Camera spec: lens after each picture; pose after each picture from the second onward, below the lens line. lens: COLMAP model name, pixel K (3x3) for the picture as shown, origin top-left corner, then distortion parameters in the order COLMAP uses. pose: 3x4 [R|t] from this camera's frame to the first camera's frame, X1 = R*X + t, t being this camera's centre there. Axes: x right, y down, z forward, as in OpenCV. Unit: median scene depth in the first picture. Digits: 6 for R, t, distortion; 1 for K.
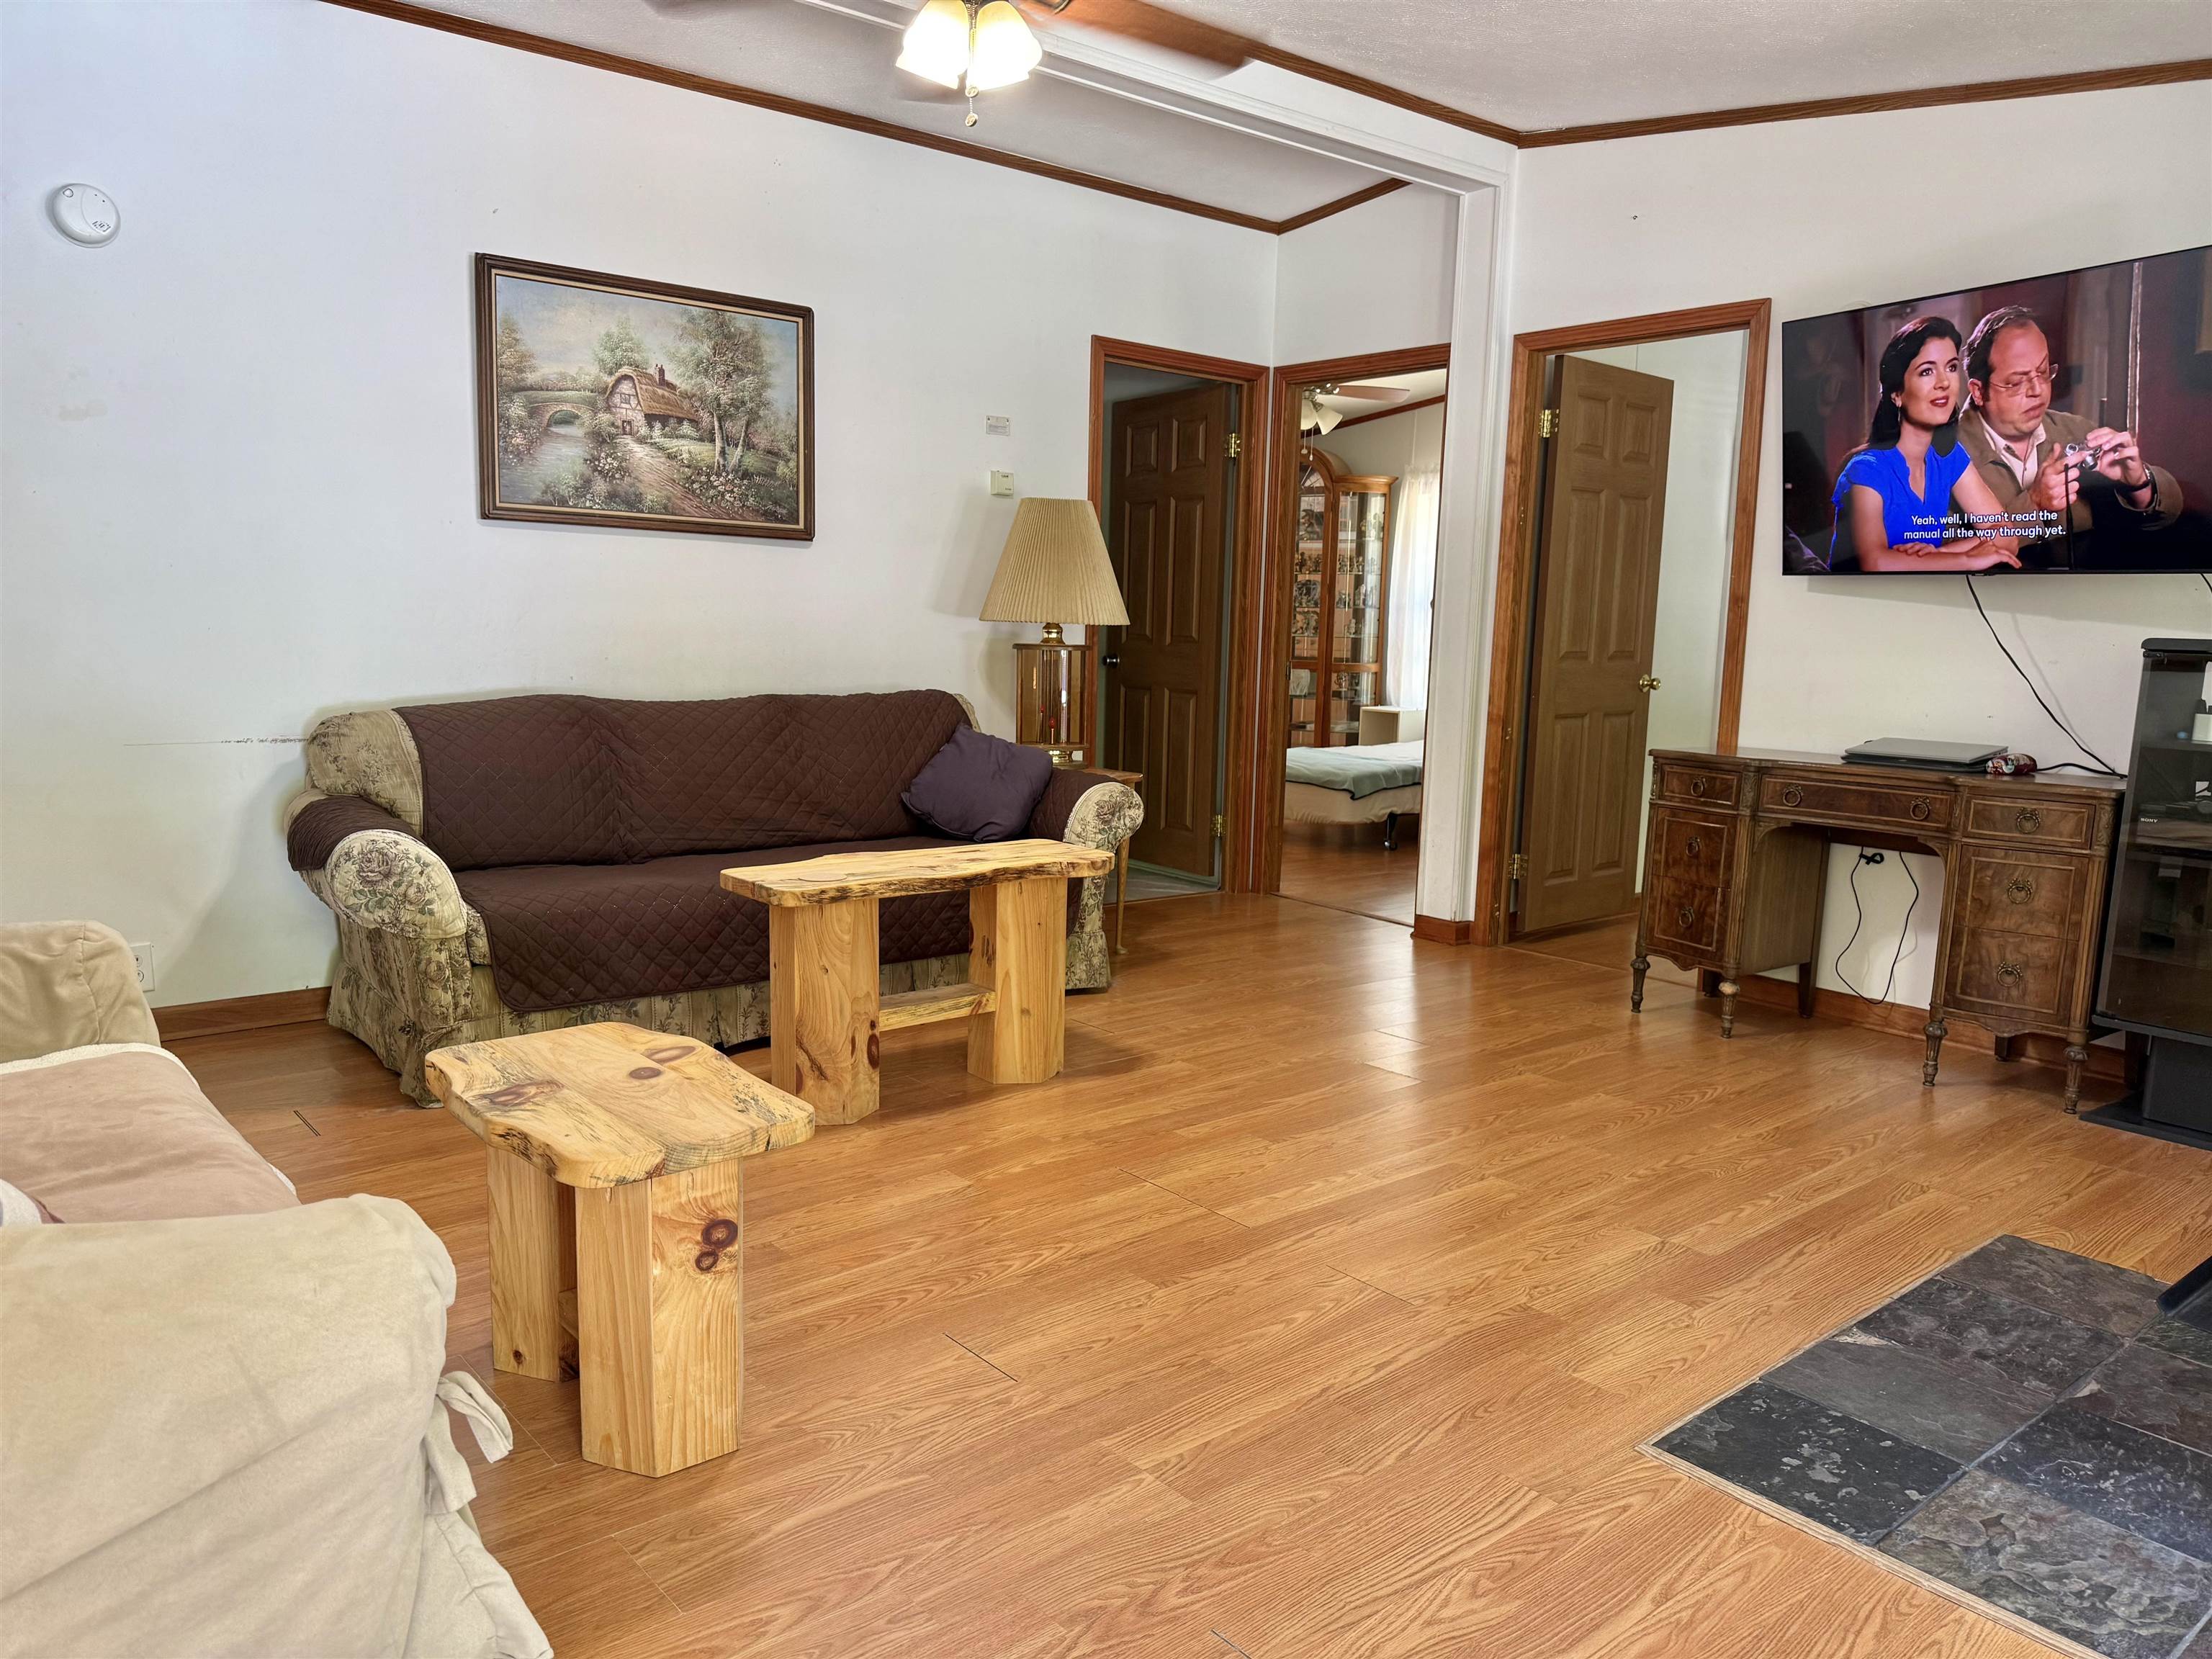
lens RADIAL K [[1536.2, 0, 1101.9], [0, 1536.2, 840.3], [0, 0, 1]] dist [0.011097, -0.008448]
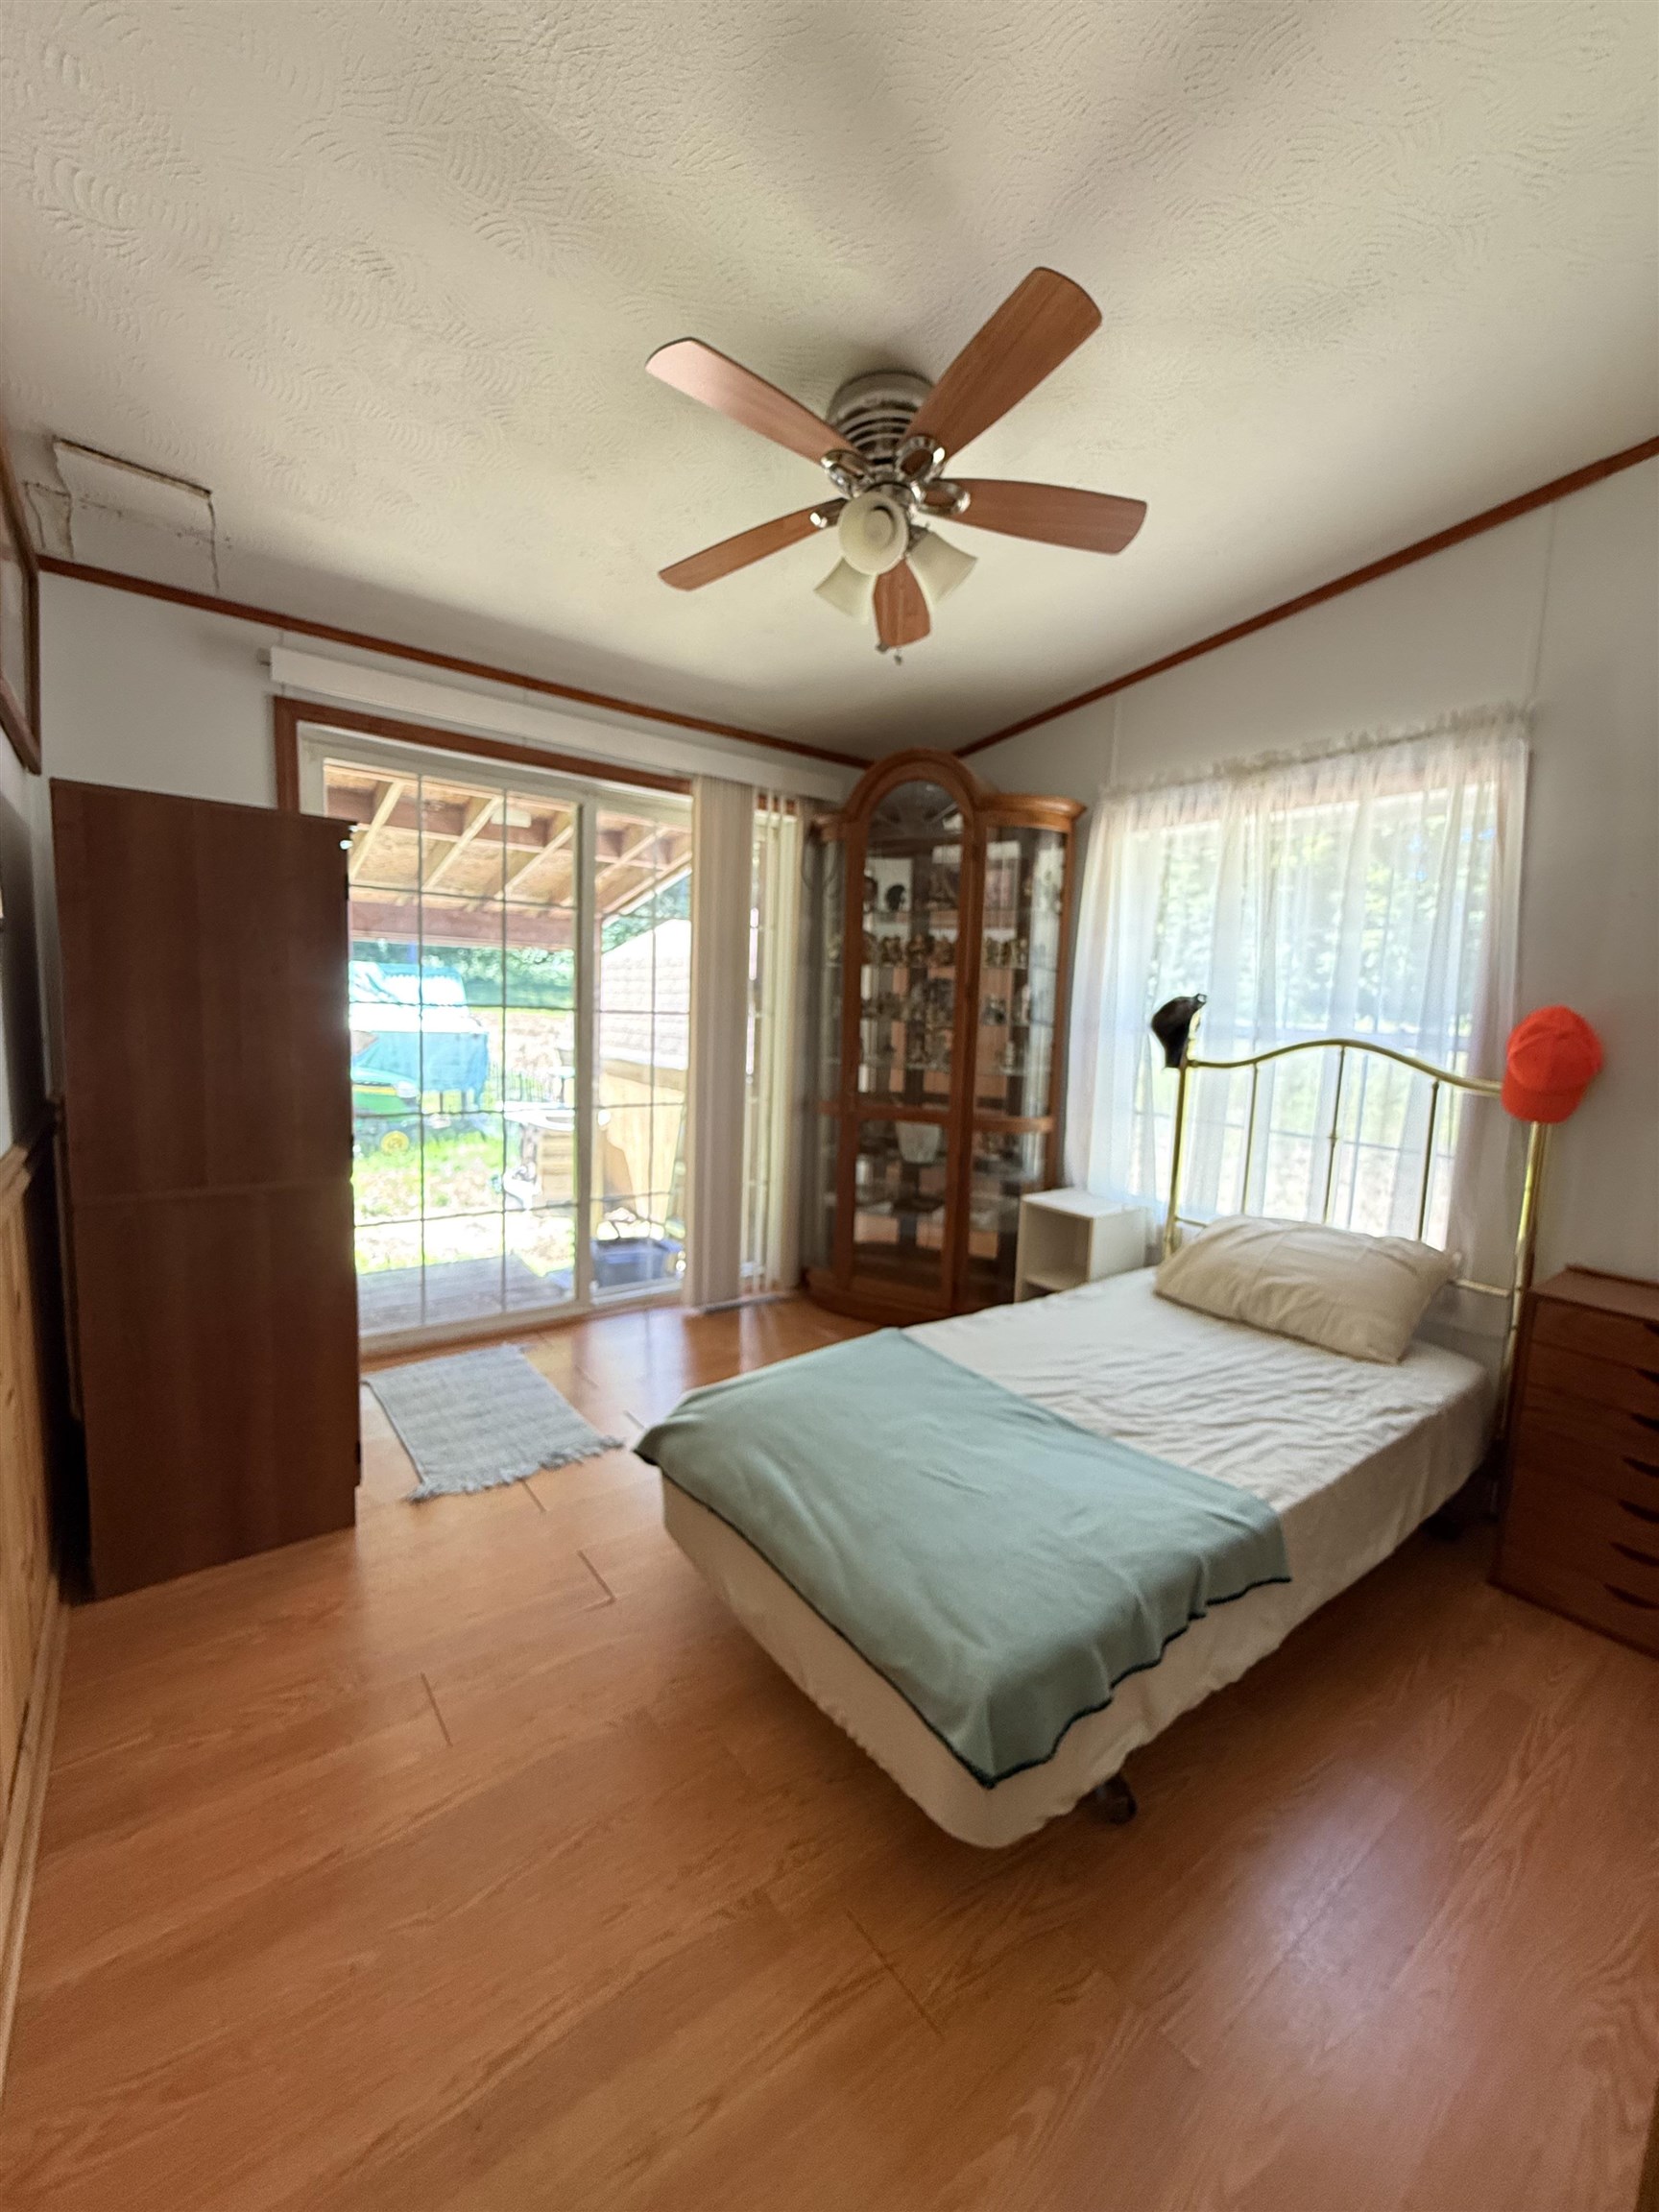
lens RADIAL K [[878.3, 0, 820.9], [0, 878.3, 1102.8], [0, 0, 1]] dist [-0.002210, -0.000162]
pose [[0.998294, 0.014043, -0.056670, 0.109306], [-0.016614, 0.998841, -0.045163, -0.103520], [0.055970, 0.046028, 0.997371, 0.652595]]
